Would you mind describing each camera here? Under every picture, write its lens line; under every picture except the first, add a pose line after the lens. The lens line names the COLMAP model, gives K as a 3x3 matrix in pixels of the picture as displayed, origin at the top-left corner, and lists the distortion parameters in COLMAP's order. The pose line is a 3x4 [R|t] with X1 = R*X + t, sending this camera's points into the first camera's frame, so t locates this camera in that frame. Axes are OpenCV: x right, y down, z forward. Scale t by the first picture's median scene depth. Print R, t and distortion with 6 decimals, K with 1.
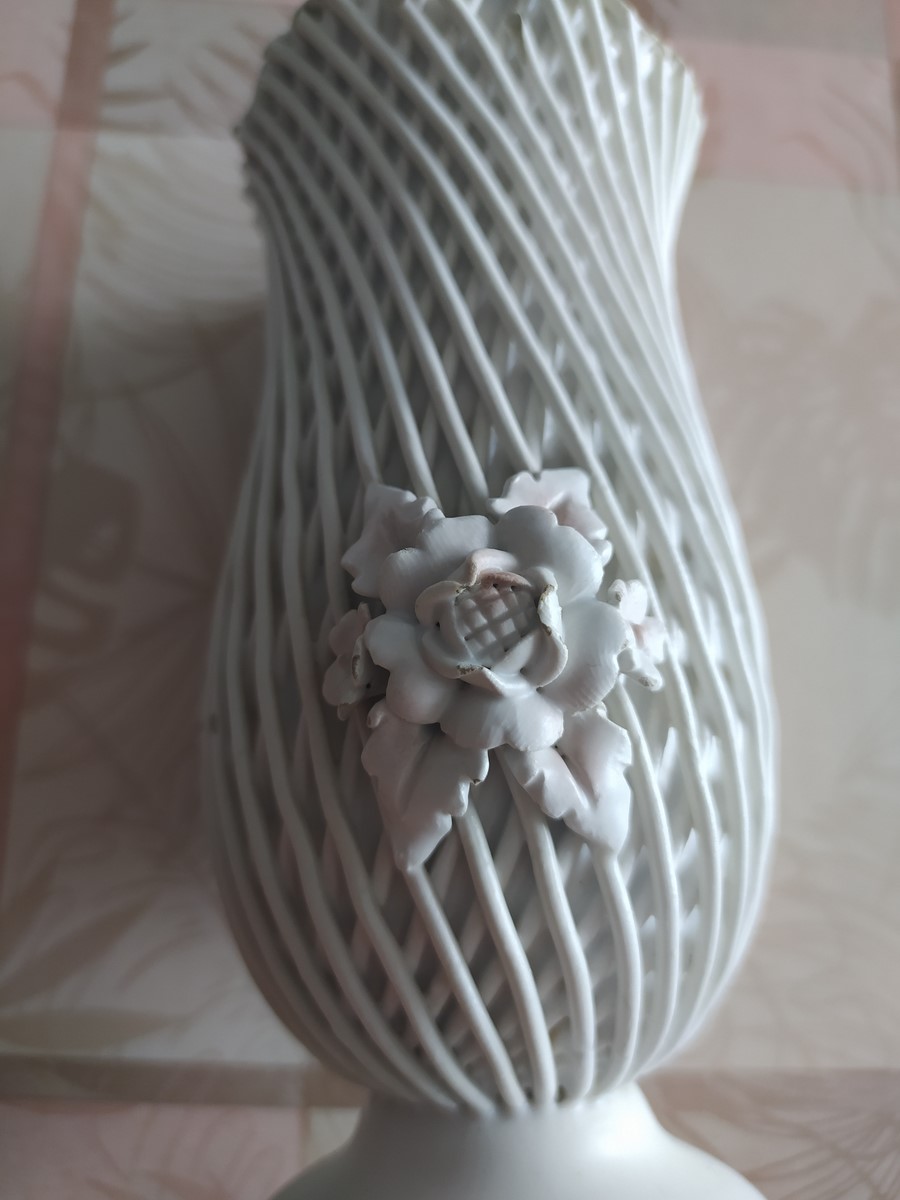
lens RADIAL K [[982.7, 0, 440.5], [0, 982.7, 603.0], [0, 0, 1]] dist [0.005917, -0.073427]
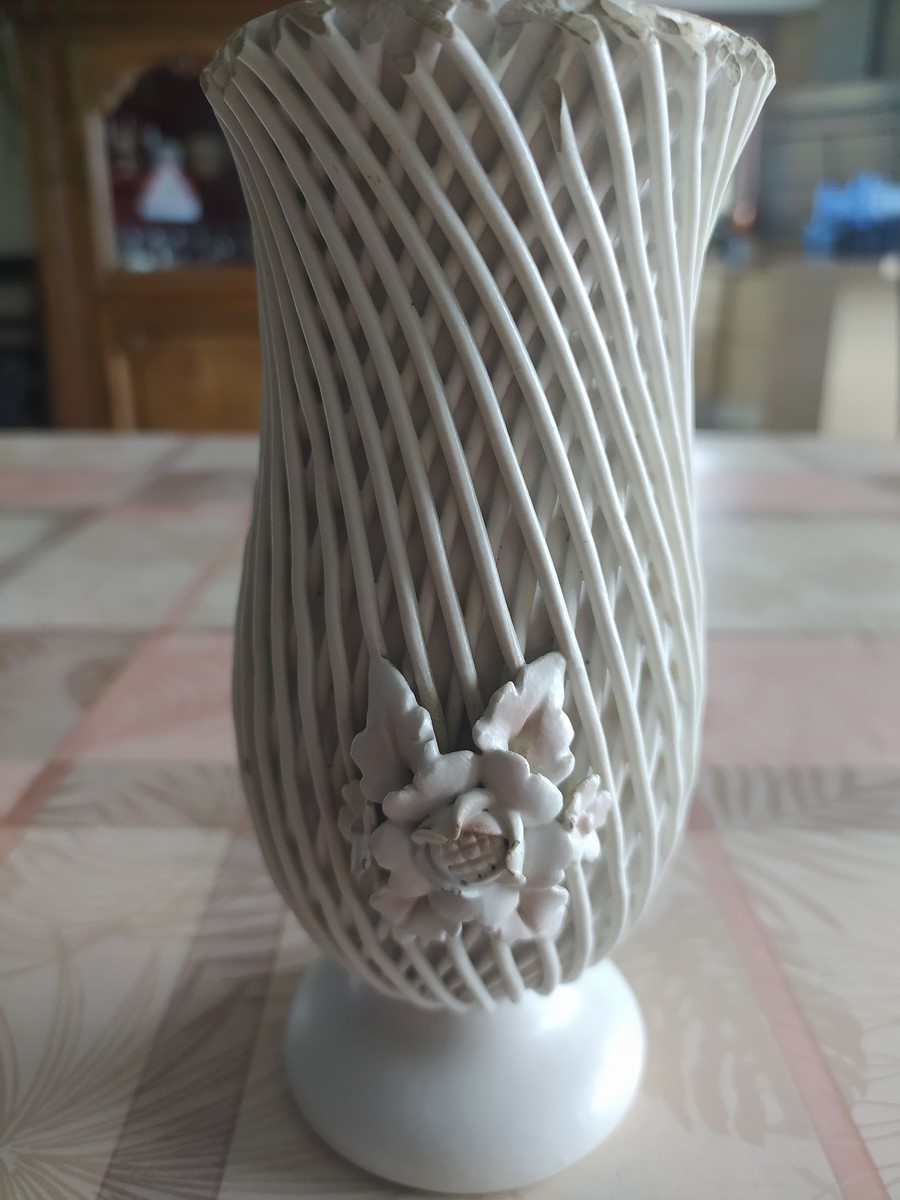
lens RADIAL K [[982.7, 0, 441.9], [0, 982.7, 600.8], [0, 0, 1]] dist [0.005917, -0.073427]
pose [[0.999357, 0.032513, 0.015137, -0.011425], [-0.035458, 0.832378, 0.553072, -0.745947], [0.005382, -0.553253, 0.832996, 0.086018]]
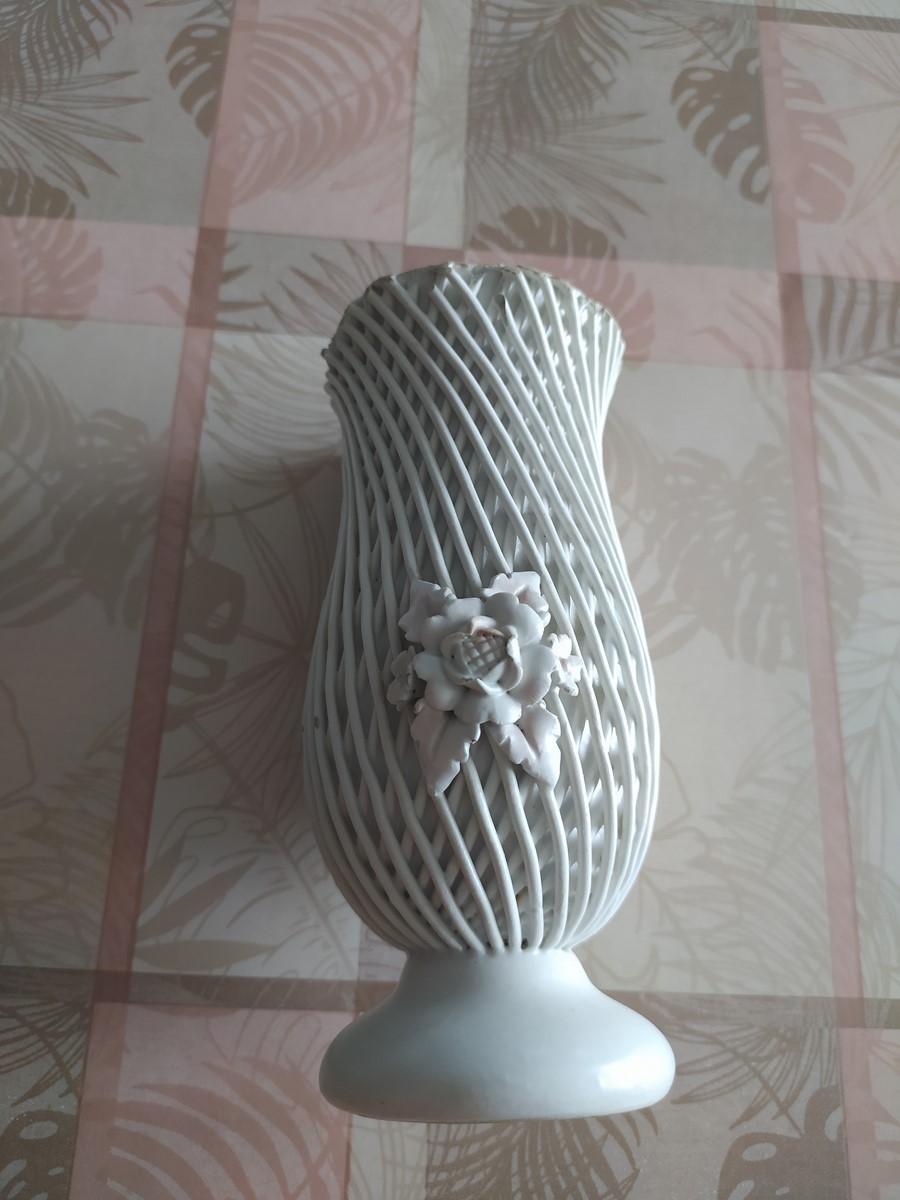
lens RADIAL K [[982.7, 0, 440.5], [0, 982.7, 600.7], [0, 0, 1]] dist [0.005917, -0.073427]
pose [[0.999934, 0.004748, -0.010462, -0.005589], [-0.005657, 0.996043, -0.088689, 0.063641], [0.009999, 0.088743, 0.996004, -0.663947]]
